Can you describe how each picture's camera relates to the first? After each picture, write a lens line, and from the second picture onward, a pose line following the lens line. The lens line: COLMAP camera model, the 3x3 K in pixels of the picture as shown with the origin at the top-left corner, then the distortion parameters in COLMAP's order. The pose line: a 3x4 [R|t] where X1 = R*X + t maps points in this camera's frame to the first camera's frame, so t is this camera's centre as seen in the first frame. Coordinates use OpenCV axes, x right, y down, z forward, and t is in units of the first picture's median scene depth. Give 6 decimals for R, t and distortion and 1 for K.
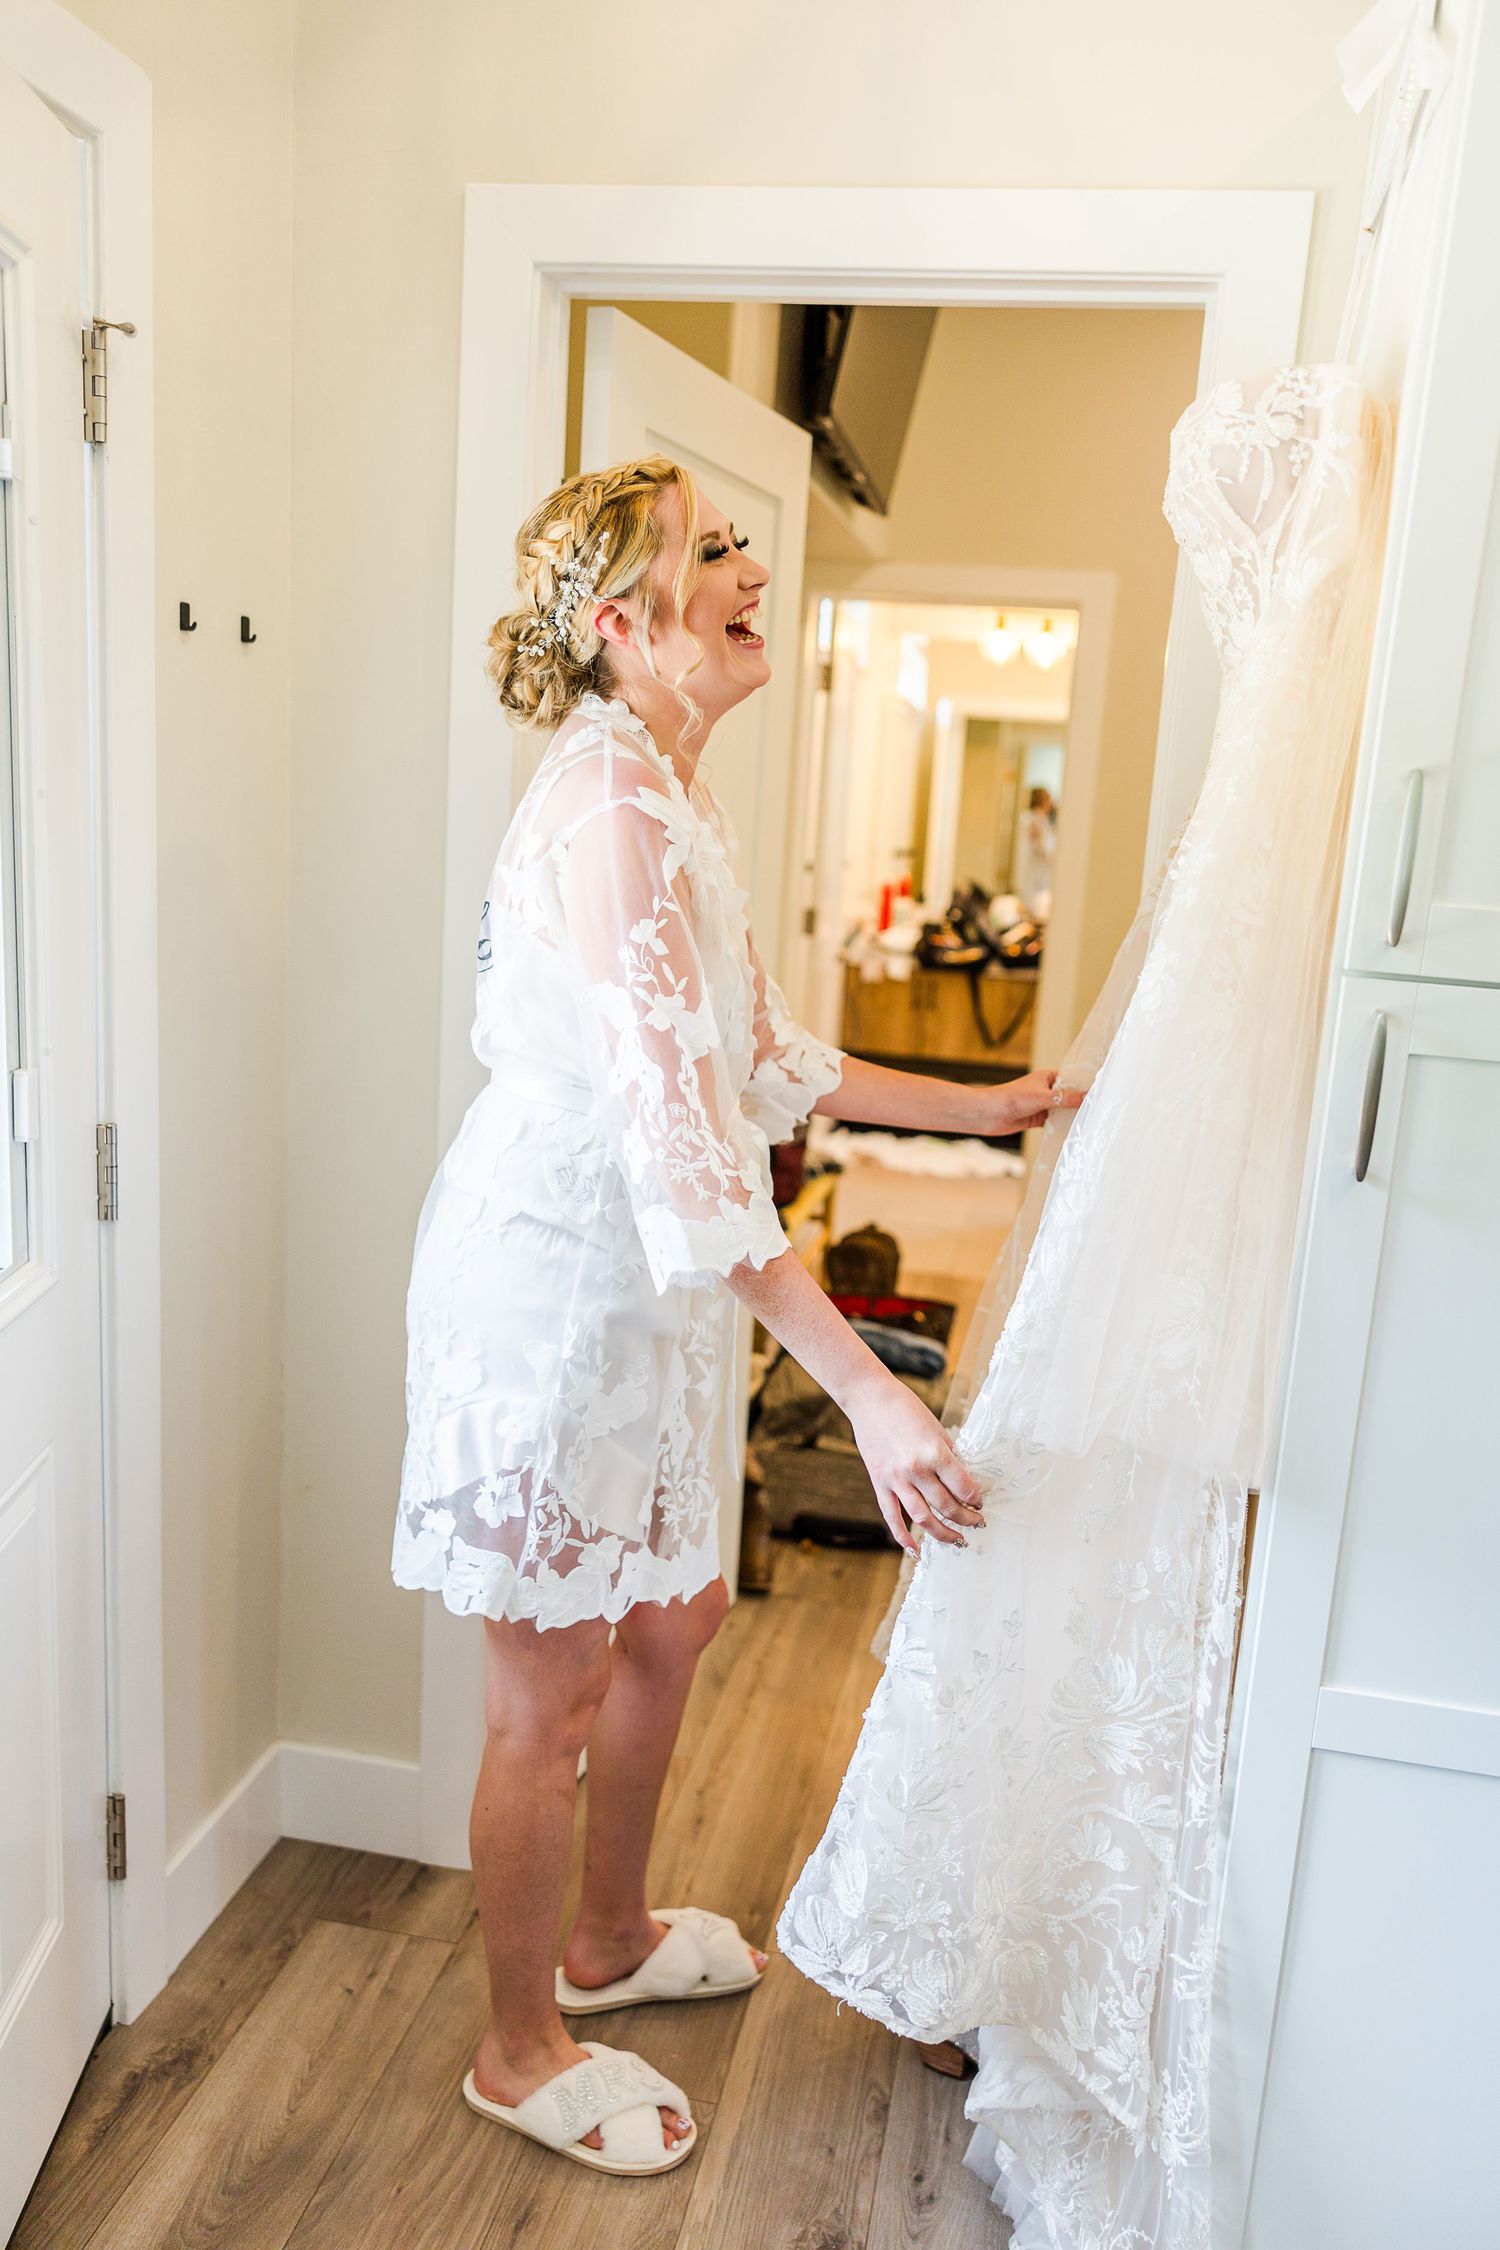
lens RADIAL K [[1664.1, 0, 750.8], [0, 1664.1, 1133.1], [0, 0, 1]] dist [-0.001819, -0.012967]
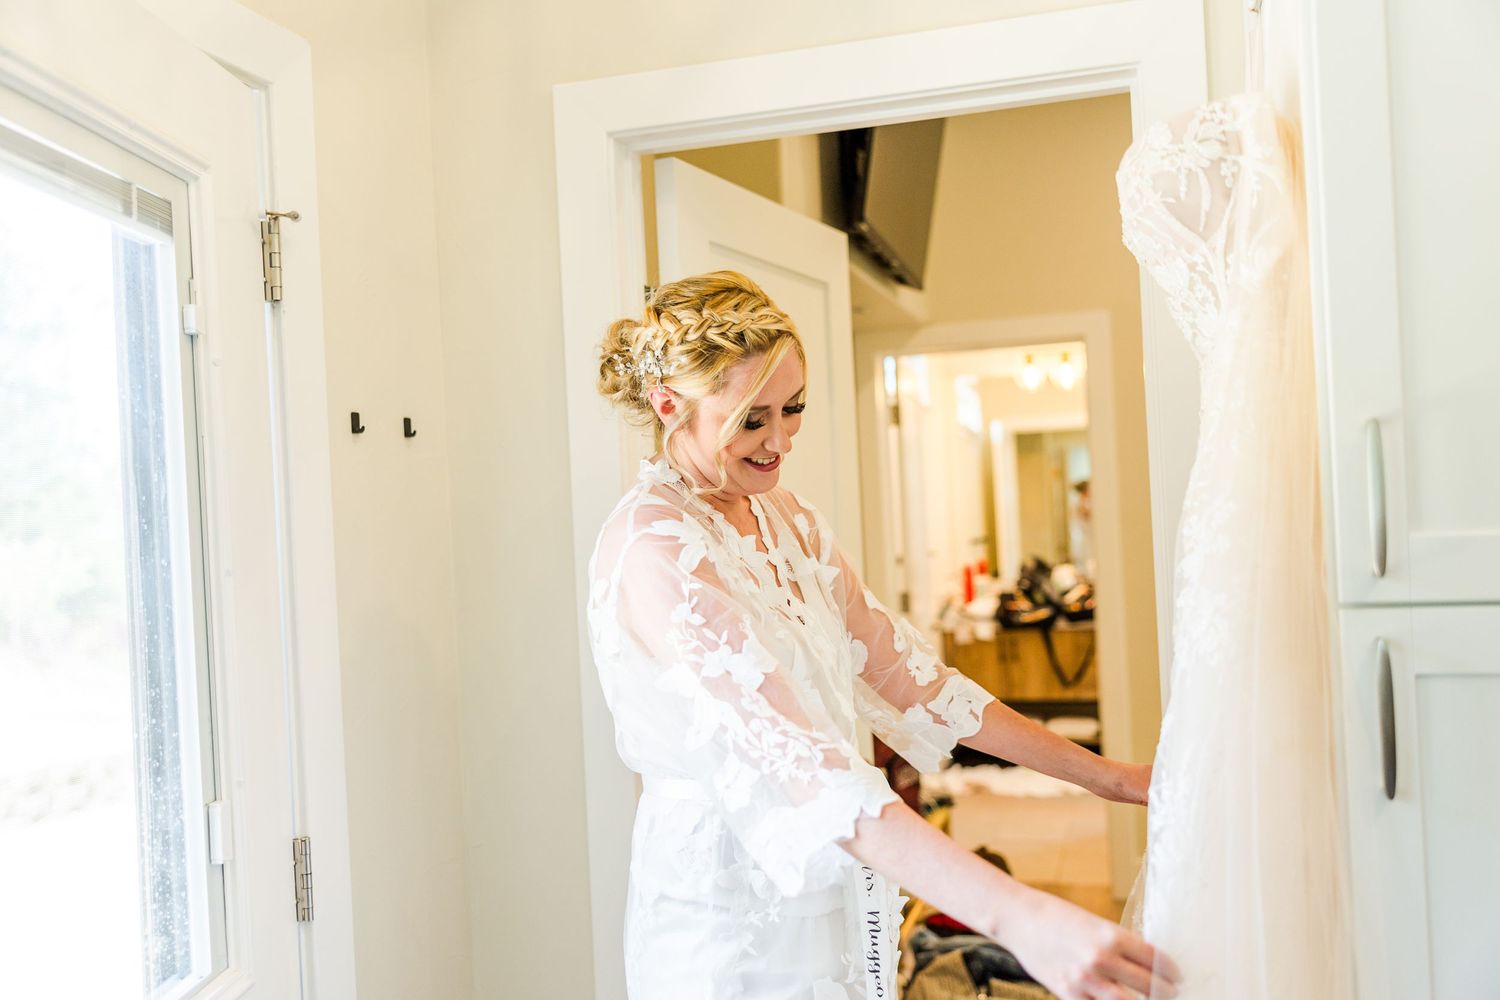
lens RADIAL K [[1213.7, 0, 748.2], [0, 1213.7, 496.1], [0, 0, 1]] dist [-0.058611, 0.006573]
pose [[0.987723, -0.112917, -0.107948, 0.036350], [0.086899, 0.971398, -0.220987, -0.018550], [0.129814, 0.208893, 0.969284, 0.111820]]
